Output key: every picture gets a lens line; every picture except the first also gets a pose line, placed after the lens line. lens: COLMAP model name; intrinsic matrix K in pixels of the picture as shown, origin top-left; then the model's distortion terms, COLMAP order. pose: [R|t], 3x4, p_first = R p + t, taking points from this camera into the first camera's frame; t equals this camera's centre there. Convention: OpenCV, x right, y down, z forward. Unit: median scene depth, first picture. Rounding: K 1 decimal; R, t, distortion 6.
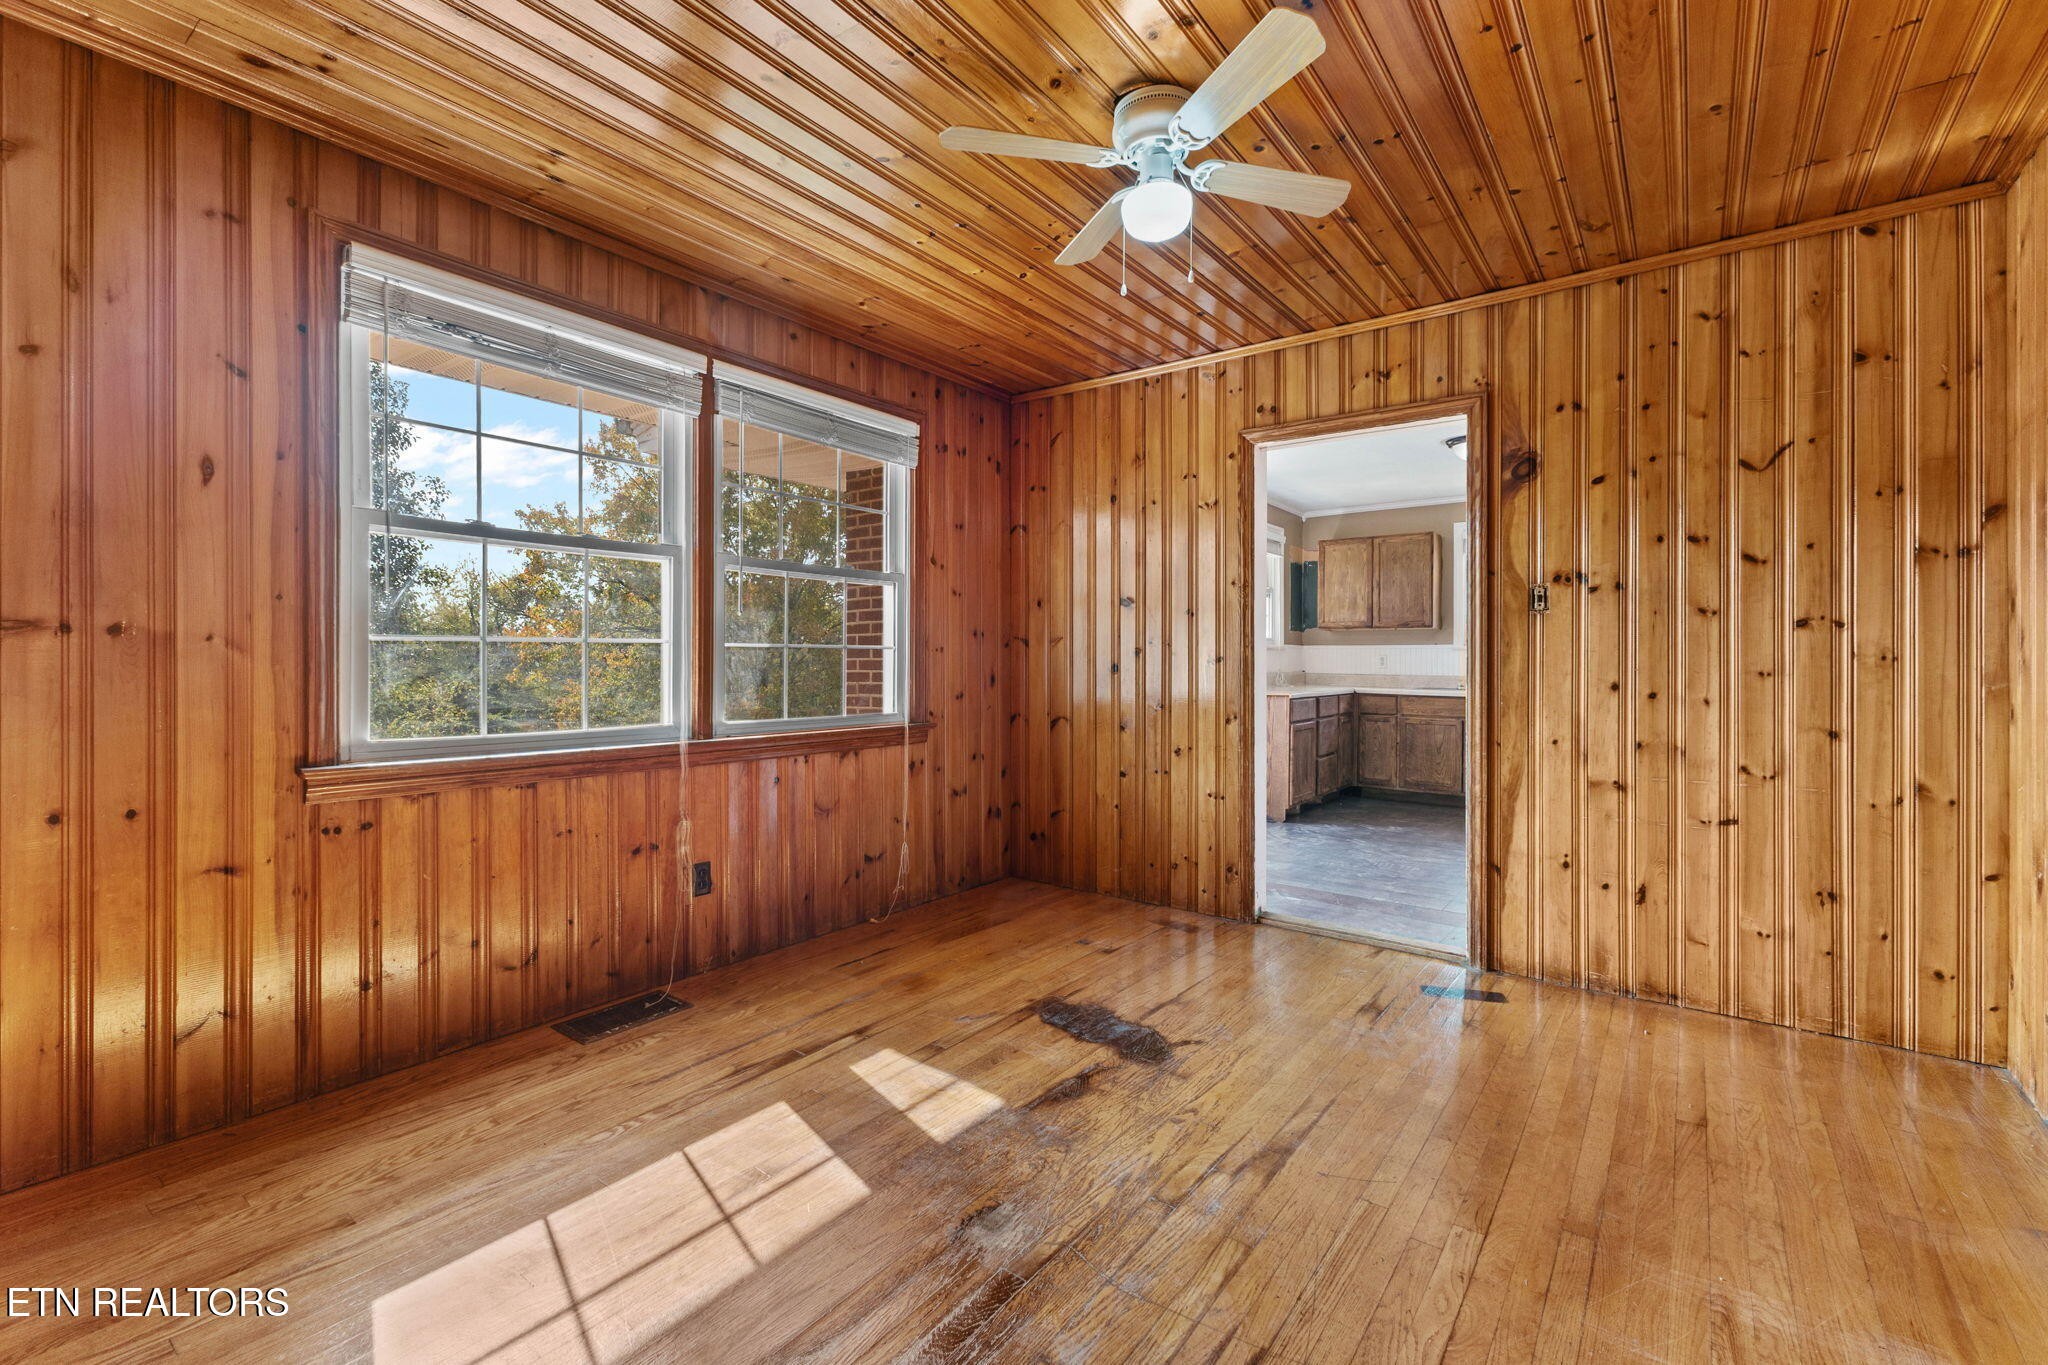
lens RADIAL K [[893.9, 0, 1013.2], [0, 893.9, 659.5], [0, 0, 1]] dist [0.013570, -0.004360]
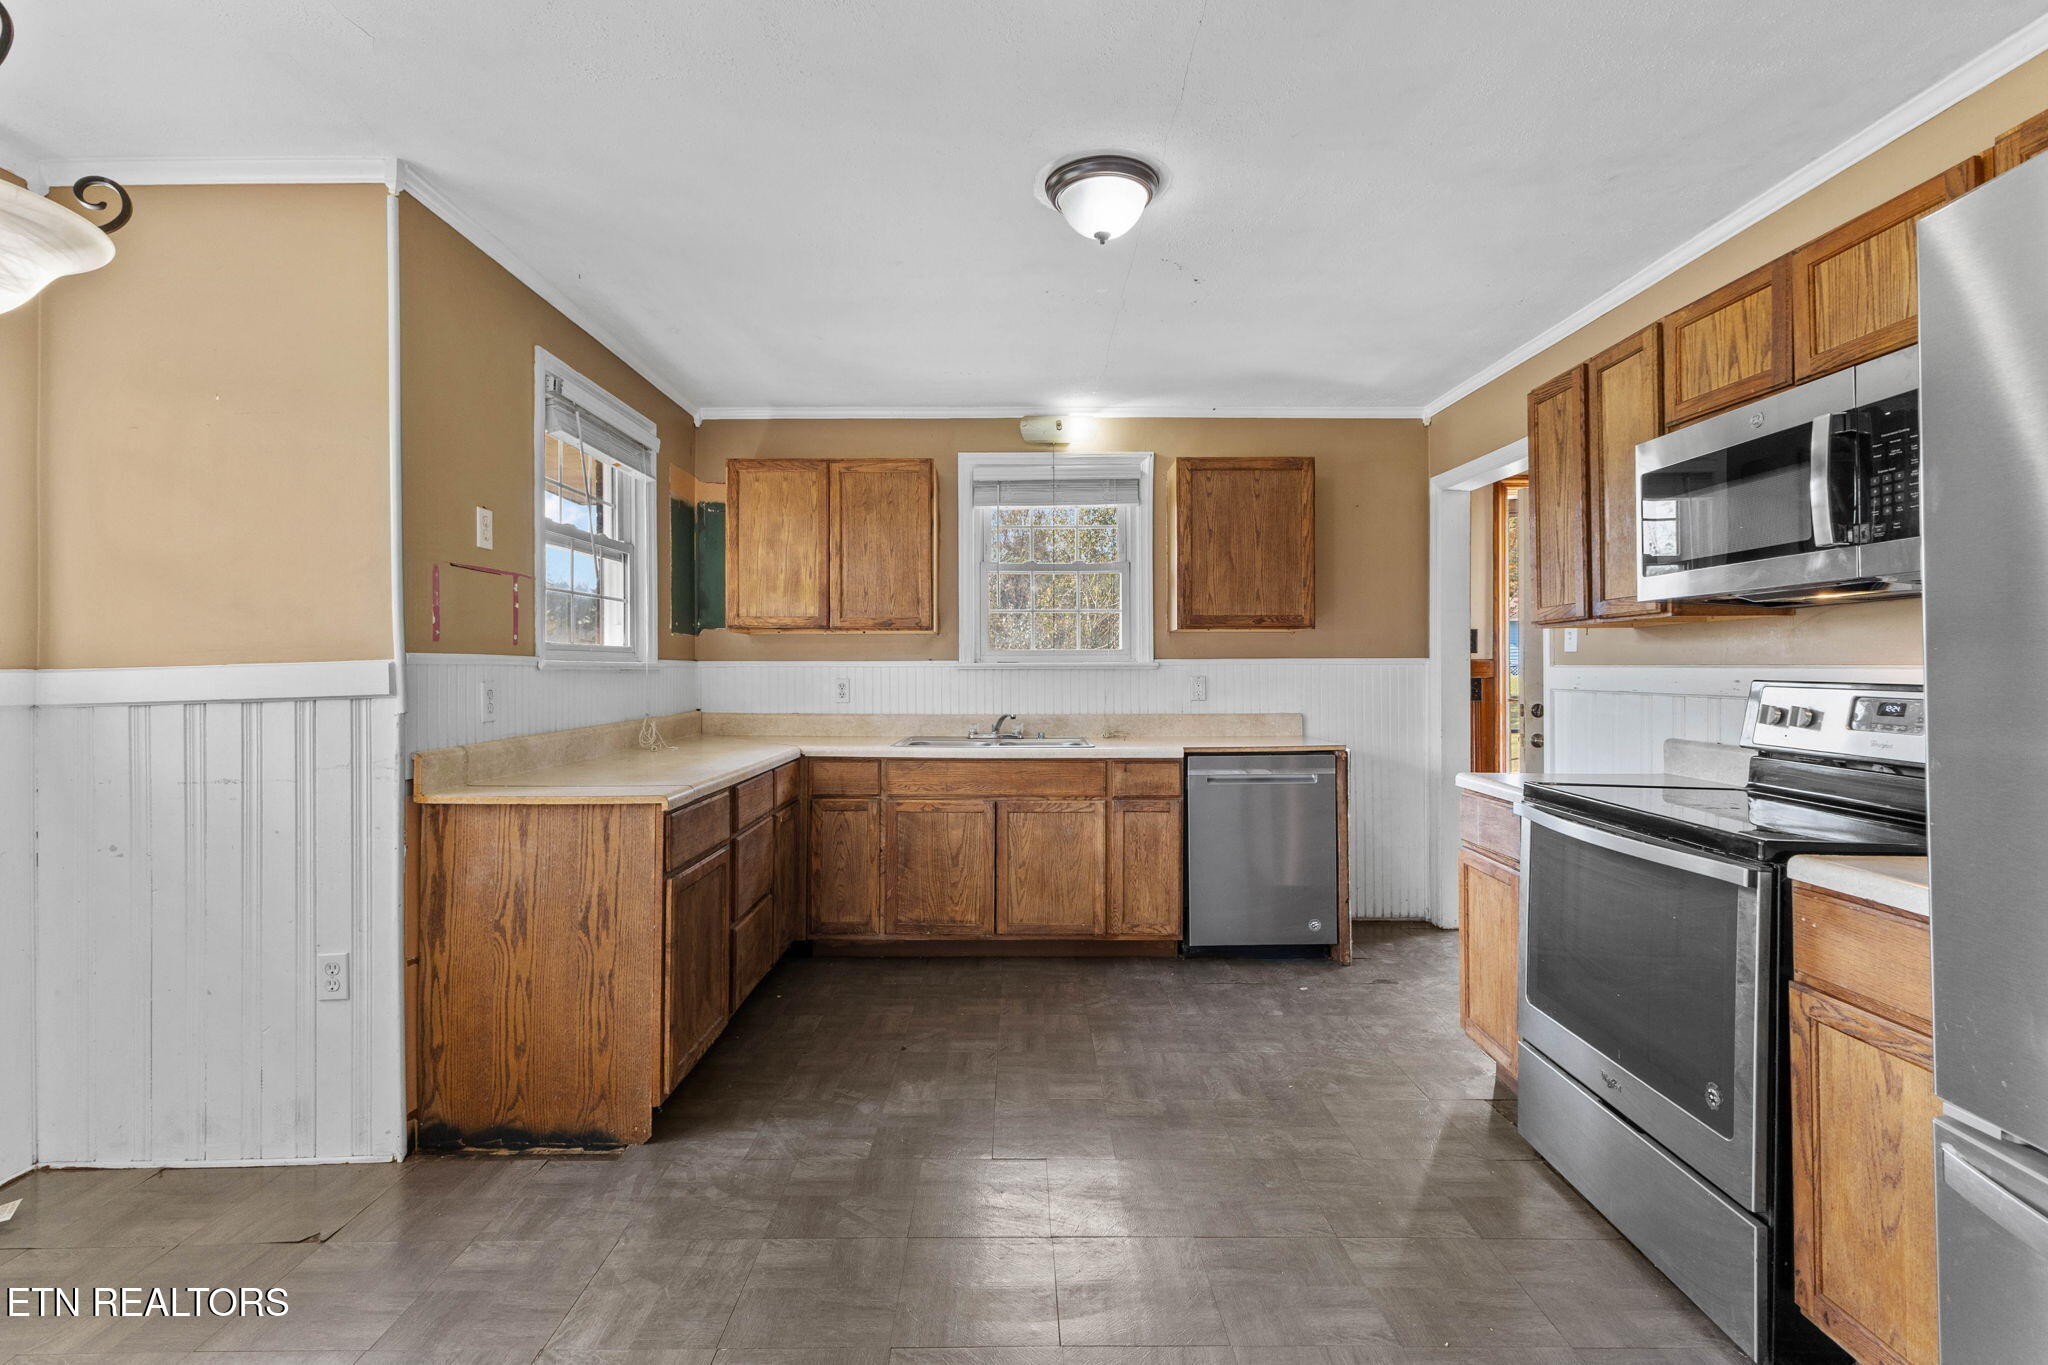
lens RADIAL K [[893.9, 0, 1034.3], [0, 893.9, 665.8], [0, 0, 1]] dist [0.013570, -0.004360]
pose [[0.780885, -0.003605, 0.624665, 0.394736], [0.004527, 0.999990, 0.000112, -0.032081], [-0.624659, 0.002741, 0.780893, 1.226896]]
